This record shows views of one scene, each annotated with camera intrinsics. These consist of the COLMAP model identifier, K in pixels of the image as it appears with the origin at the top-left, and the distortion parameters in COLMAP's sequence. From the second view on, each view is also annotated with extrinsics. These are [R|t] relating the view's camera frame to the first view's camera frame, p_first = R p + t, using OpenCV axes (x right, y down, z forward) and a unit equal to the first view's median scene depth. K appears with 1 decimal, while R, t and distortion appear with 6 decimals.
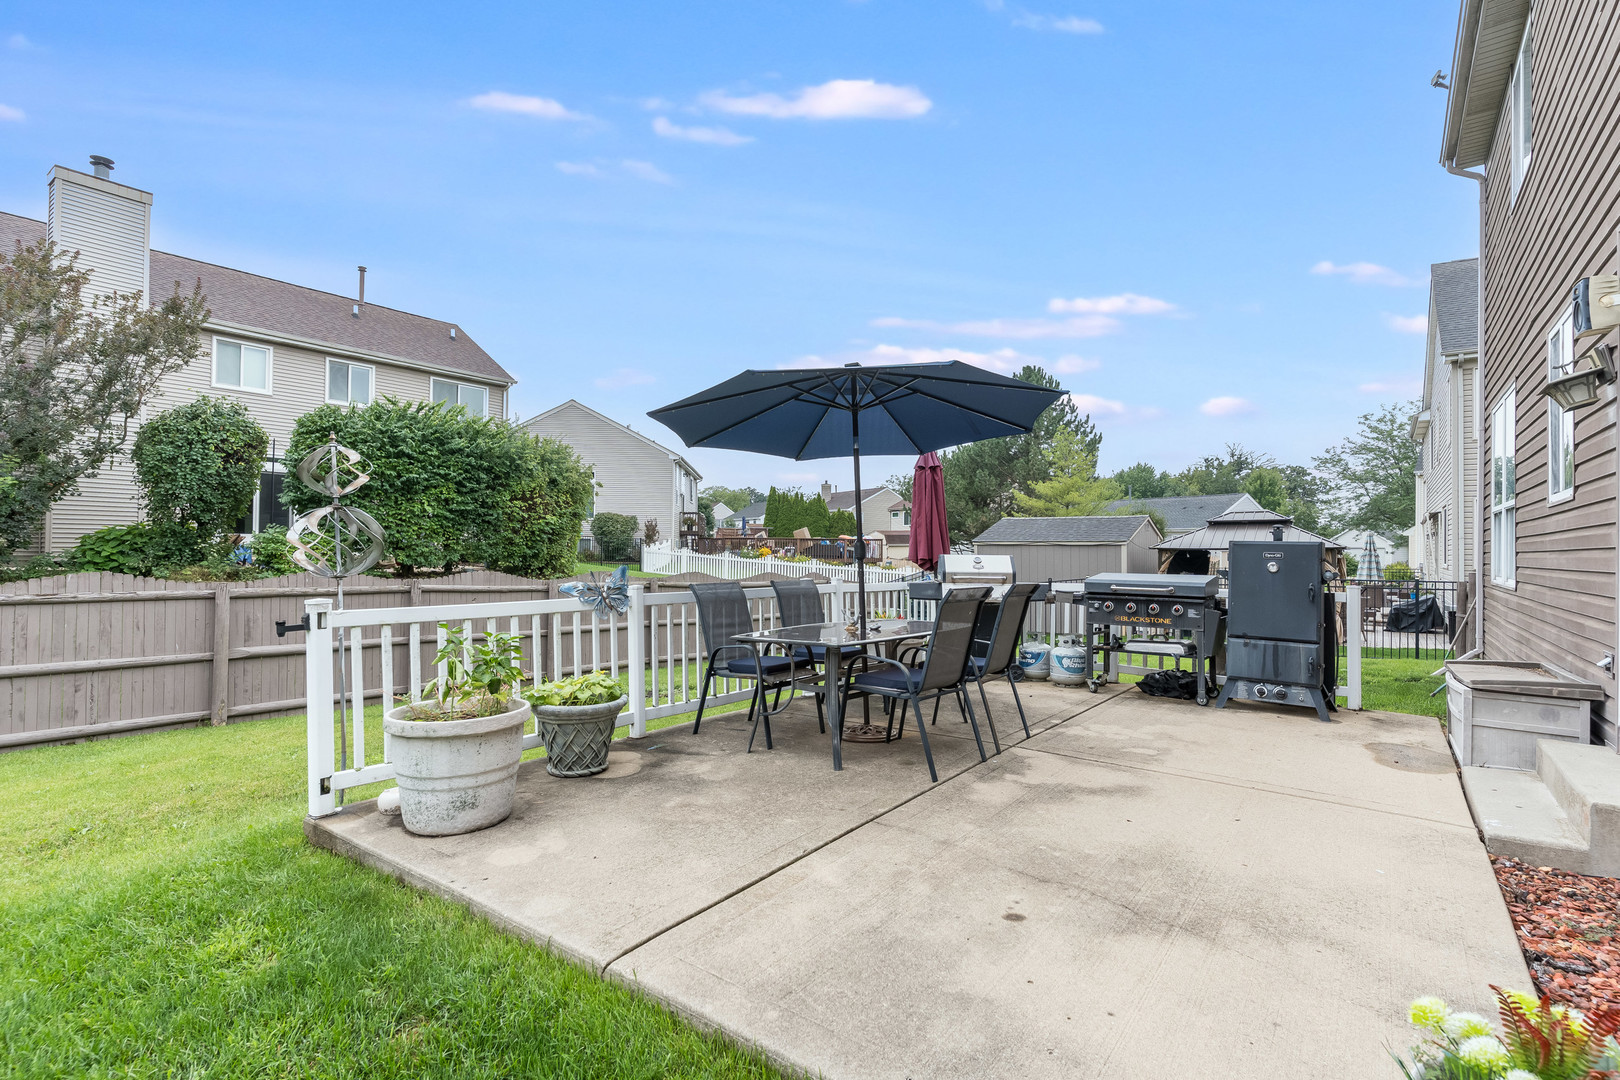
lens RADIAL K [[766.7, 0, 813.3], [0, 766.7, 550.1], [0, 0, 1]] dist [-0.002149, 0.000078]
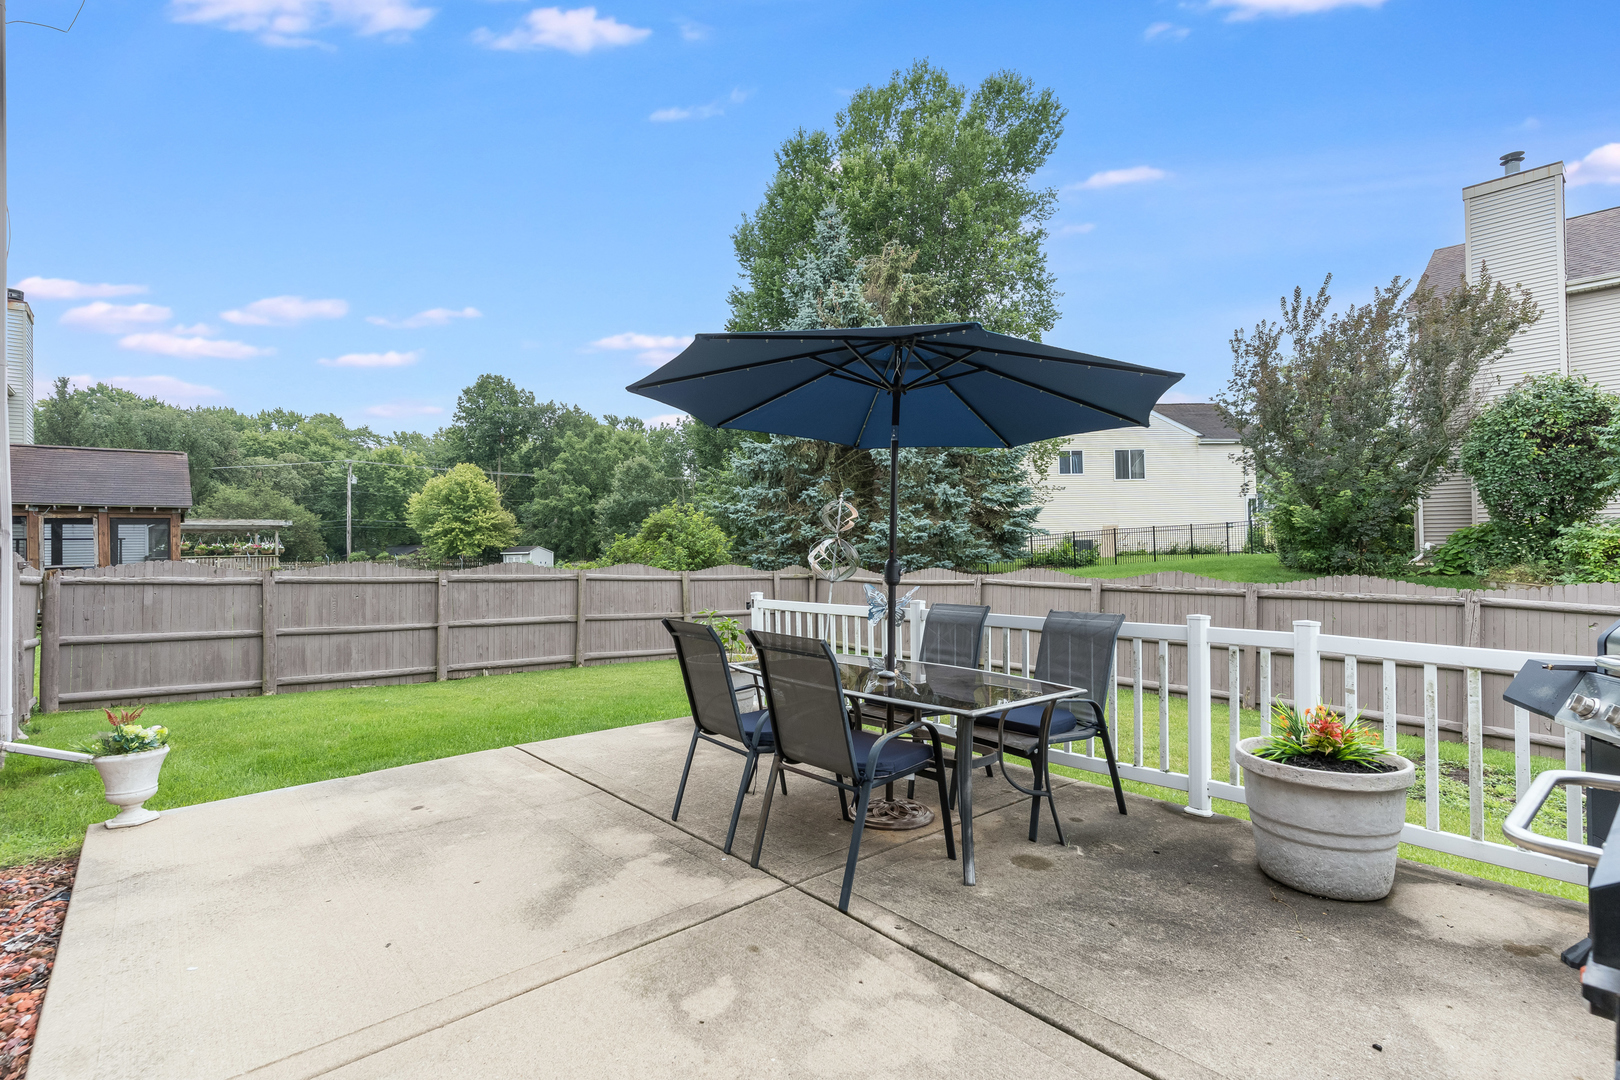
lens RADIAL K [[766.7, 0, 813.3], [0, 766.7, 546.3], [0, 0, 1]] dist [-0.002149, 0.000078]
pose [[-0.221075, -0.005695, -0.975240, 1.078752], [0.017244, 0.999804, -0.009748, -0.026610], [0.975104, -0.018972, -0.220933, 1.421053]]
